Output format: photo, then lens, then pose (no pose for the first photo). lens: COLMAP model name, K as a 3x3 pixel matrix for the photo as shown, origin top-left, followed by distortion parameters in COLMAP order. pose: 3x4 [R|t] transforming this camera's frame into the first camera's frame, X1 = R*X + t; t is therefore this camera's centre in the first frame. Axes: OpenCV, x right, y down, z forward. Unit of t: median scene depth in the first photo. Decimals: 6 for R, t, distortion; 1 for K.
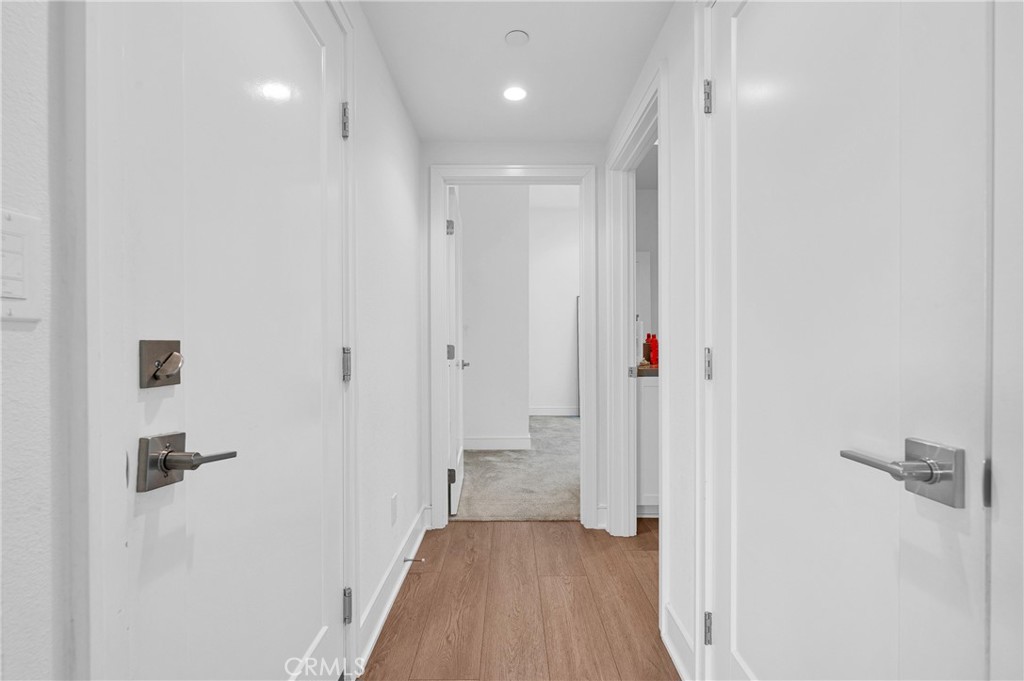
lens RADIAL K [[423.4, 0, 520.0], [0, 423.4, 345.8], [0, 0, 1]] dist [-0.001434, -0.000555]
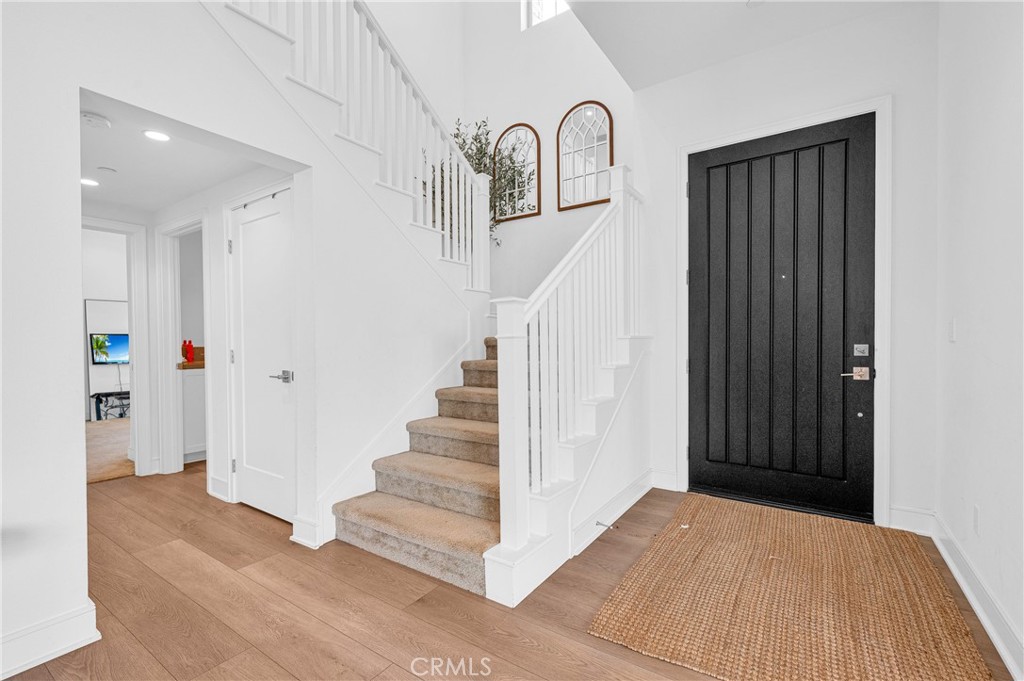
lens RADIAL K [[448.4, 0, 520.9], [0, 448.4, 345.8], [0, 0, 1]] dist [-0.002067, 0.000660]
pose [[0.547258, -0.010754, 0.836895, -0.472913], [0.012386, 0.999912, 0.004749, -0.006167], [-0.836872, 0.007767, 0.547343, -1.061631]]
